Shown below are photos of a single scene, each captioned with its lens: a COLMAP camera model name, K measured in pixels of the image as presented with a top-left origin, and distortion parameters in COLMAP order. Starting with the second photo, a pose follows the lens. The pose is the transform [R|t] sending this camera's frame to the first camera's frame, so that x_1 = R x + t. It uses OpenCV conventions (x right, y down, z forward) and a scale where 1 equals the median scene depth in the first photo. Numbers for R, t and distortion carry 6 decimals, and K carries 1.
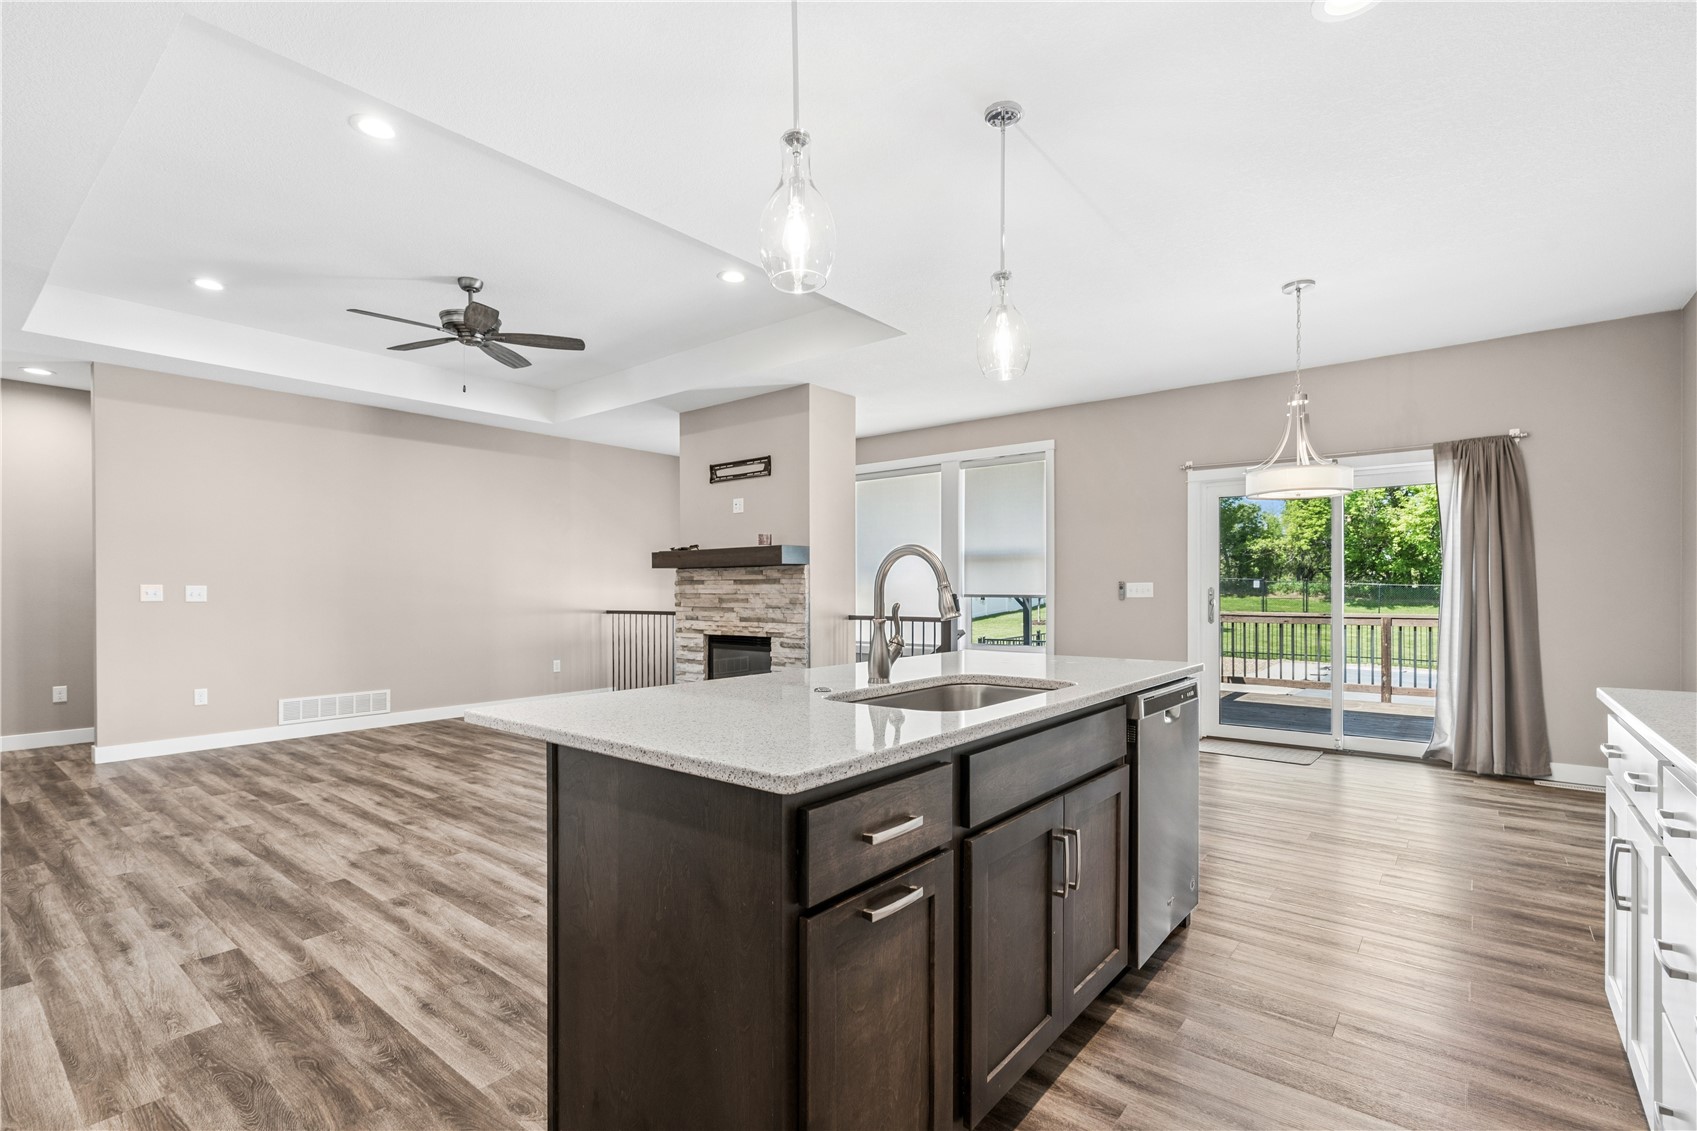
lens RADIAL K [[767.9, 0, 850.0], [0, 767.9, 594.2], [0, 0, 1]] dist [-0.005300, 0.001617]
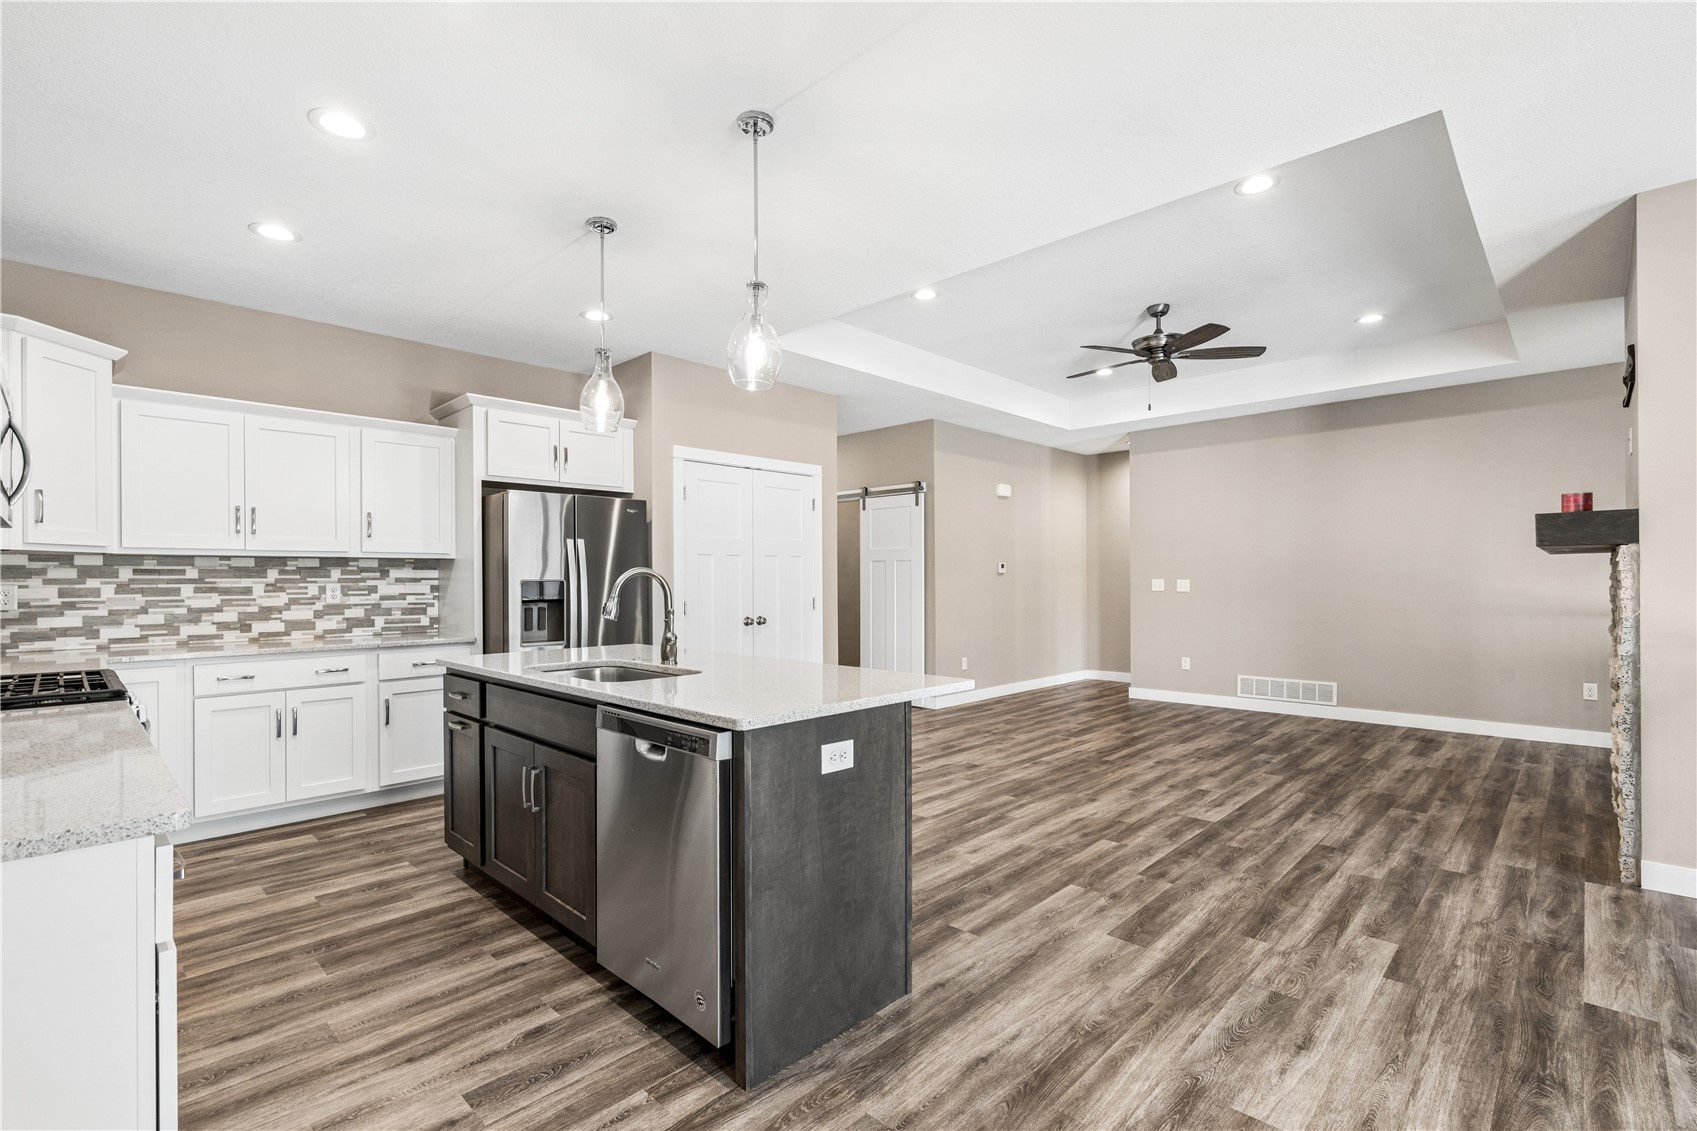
lens RADIAL K [[767.9, 0, 851.3], [0, 767.9, 577.0], [0, 0, 1]] dist [-0.005300, 0.001617]
pose [[-0.085635, 0.000379, -0.996327, 0.519278], [-0.000056, 1.000000, 0.000385, -0.016029], [0.996327, 0.000088, -0.085635, 0.533622]]
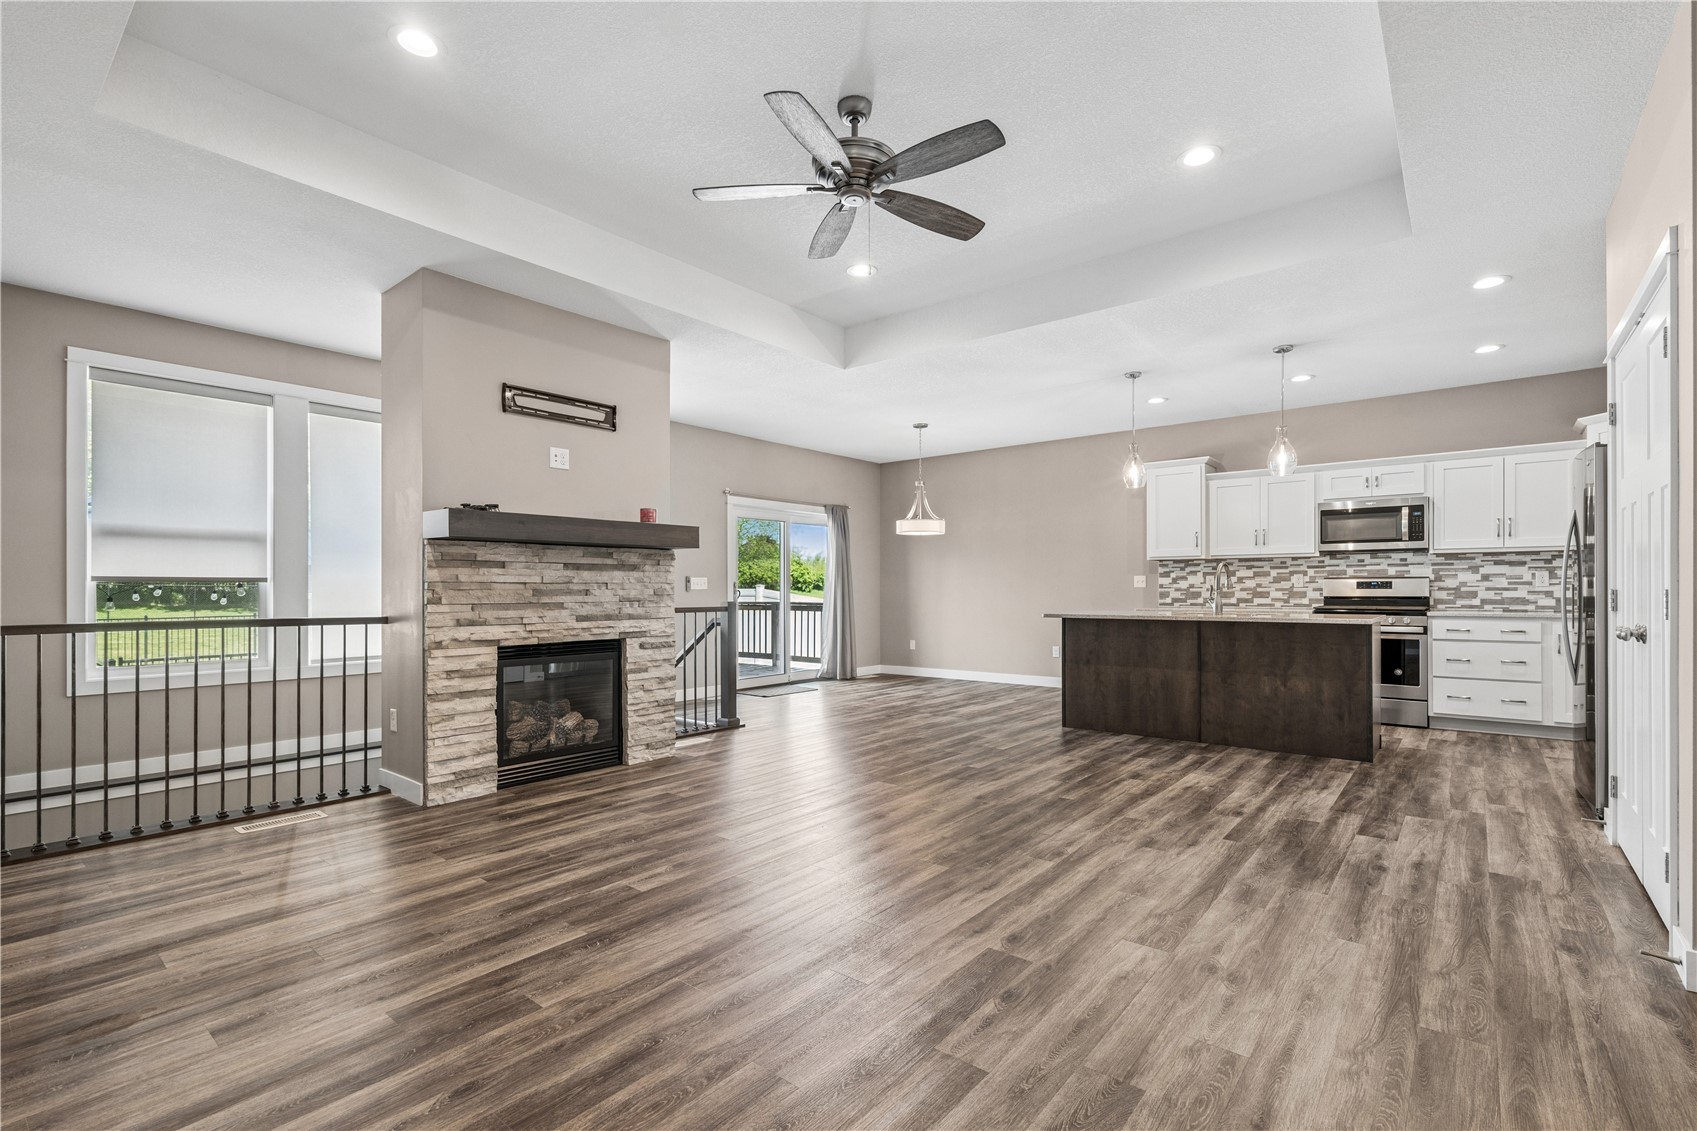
lens RADIAL K [[767.9, 0, 836.0], [0, 767.9, 589.3], [0, 0, 1]] dist [-0.005300, 0.001617]
pose [[0.022002, 0.002578, 0.999755, -0.942351], [0.008058, 0.999964, -0.002756, 0.010184], [-0.999725, 0.008117, 0.021980, 0.817038]]
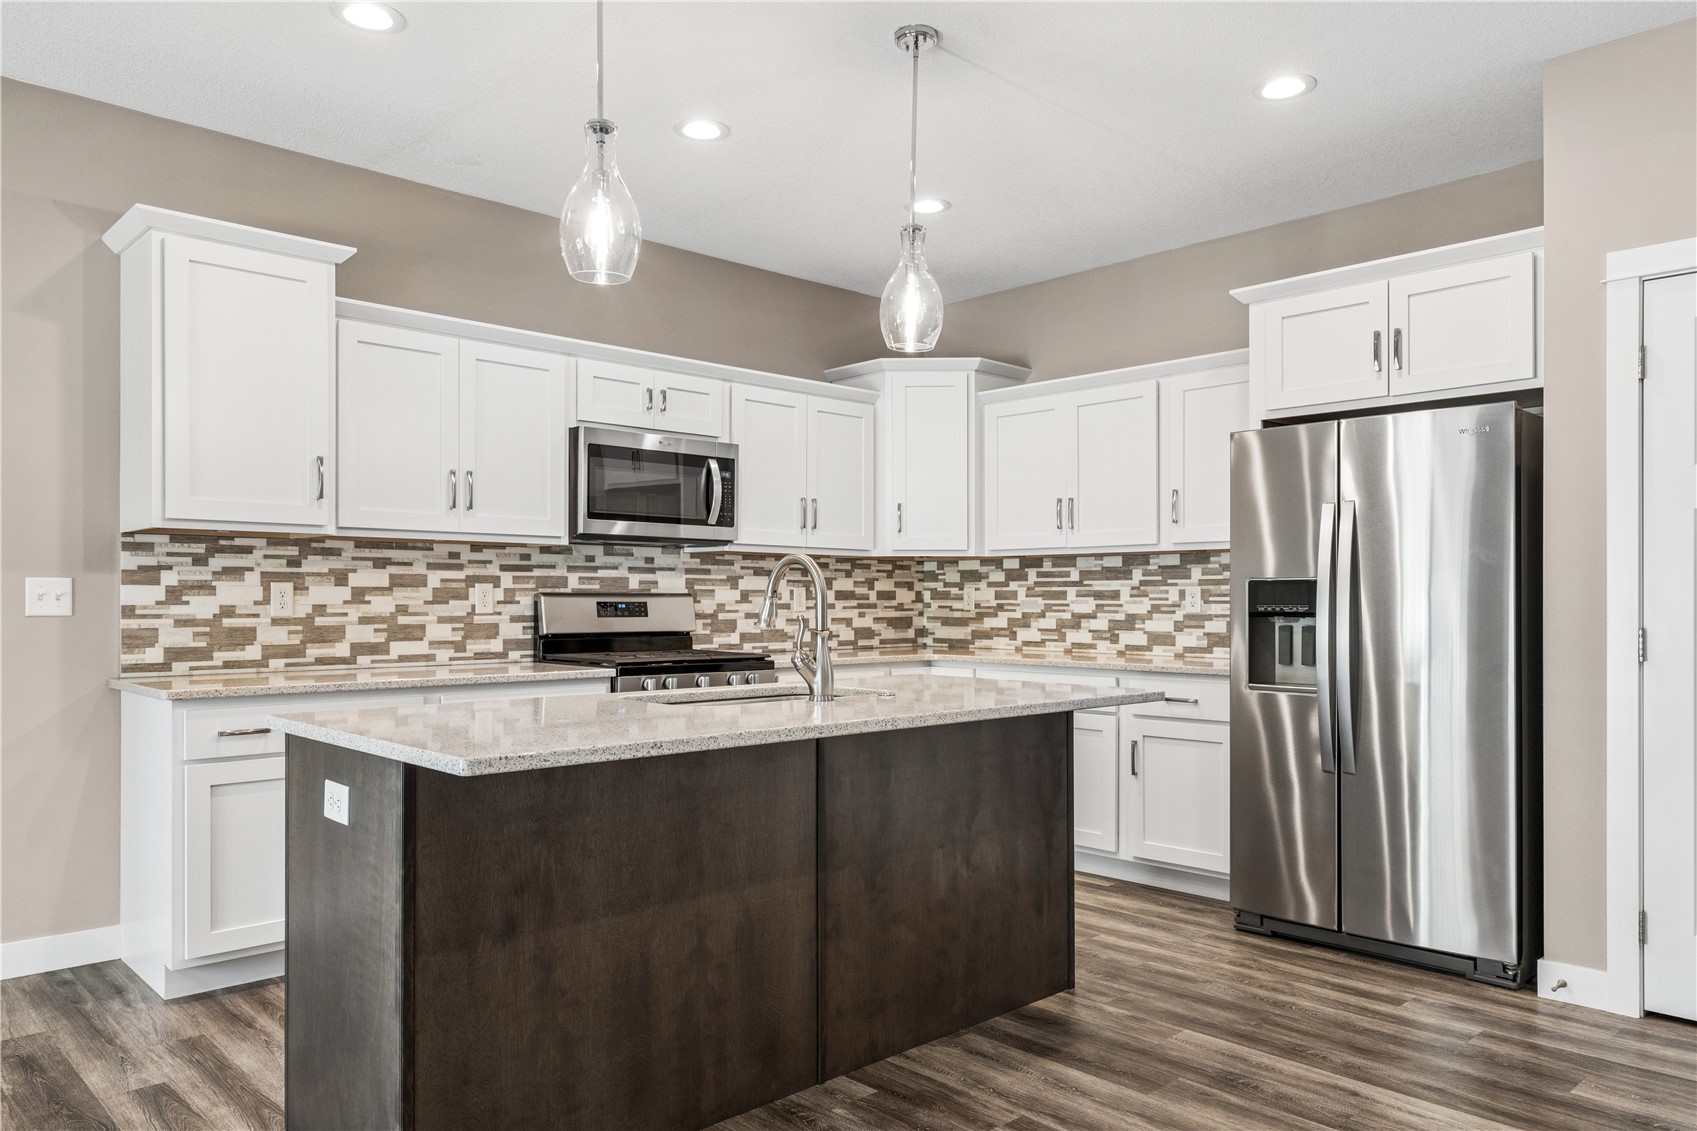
lens RADIAL K [[1181.4, 0, 845.3], [0, 1181.4, 598.9], [0, 0, 1]] dist [0.019519, -0.004261]
pose [[-0.990961, 0.000954, 0.134145, -0.066190], [0.001541, 0.999990, 0.004268, -0.003788], [-0.134140, 0.004437, -0.990953, 0.878441]]
